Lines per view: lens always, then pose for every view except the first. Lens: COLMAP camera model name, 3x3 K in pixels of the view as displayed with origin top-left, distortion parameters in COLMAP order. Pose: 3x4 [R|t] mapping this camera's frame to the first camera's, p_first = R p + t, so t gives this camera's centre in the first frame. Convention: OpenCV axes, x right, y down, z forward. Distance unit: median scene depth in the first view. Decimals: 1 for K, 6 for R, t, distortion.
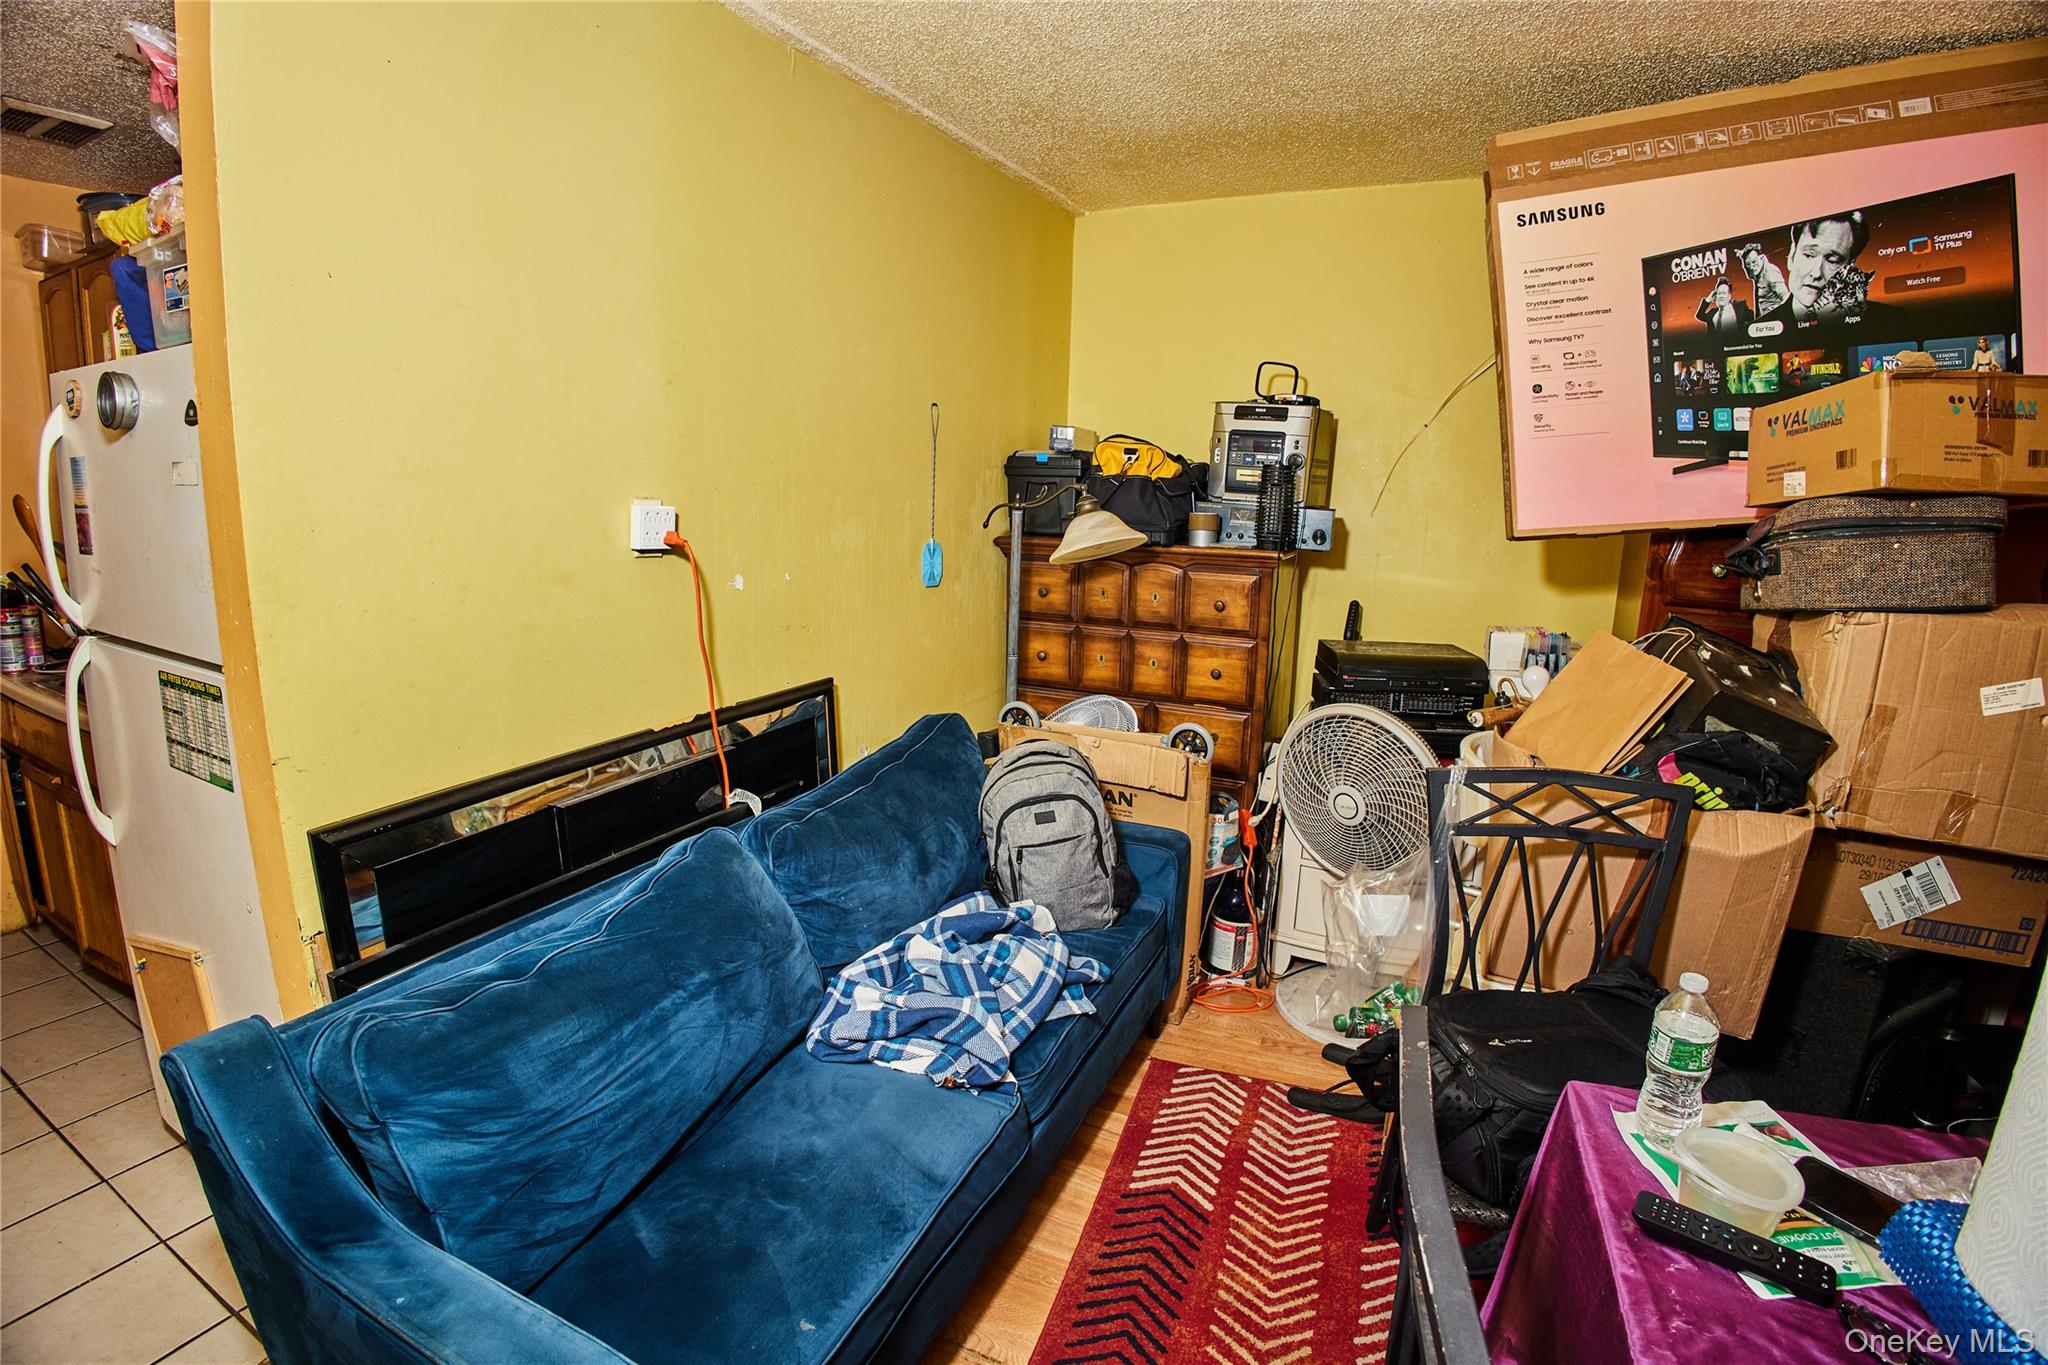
lens RADIAL K [[957.9, 0, 1025.1], [0, 957.9, 678.2], [0, 0, 1]] dist [-0.073039, 0.016604]
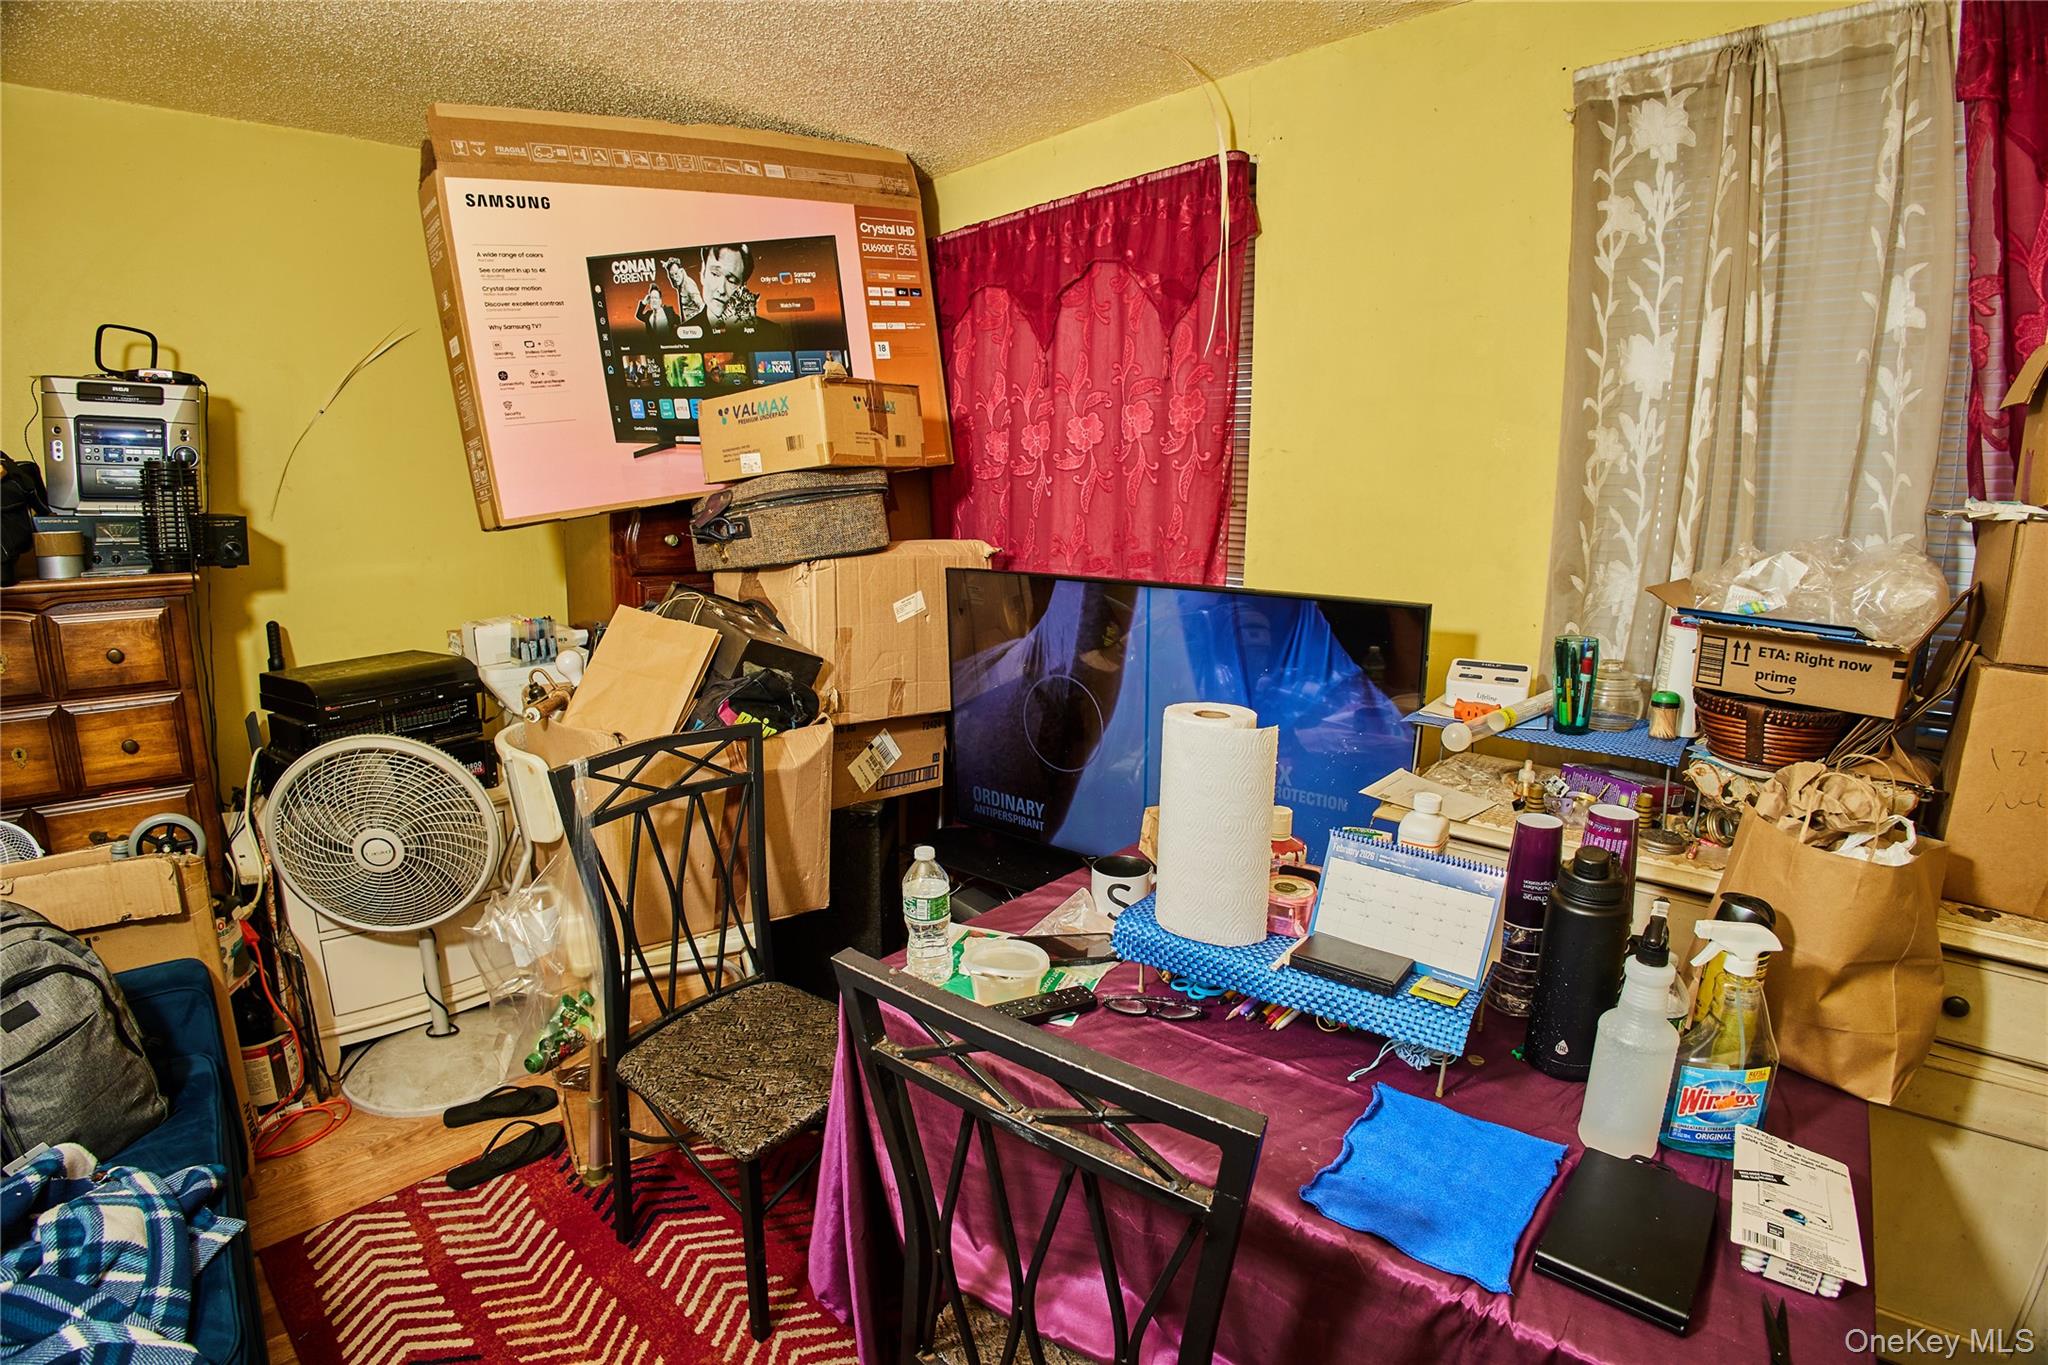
lens RADIAL K [[961.2, 0, 1024.0], [0, 961.2, 682.5], [0, 0, 1]] dist [-0.086569, 0.021168]
pose [[0.445782, -0.206398, 0.871021, -0.147146], [0.188104, 0.972927, 0.134276, -0.026317], [-0.875154, 0.103984, 0.472538, 0.099528]]
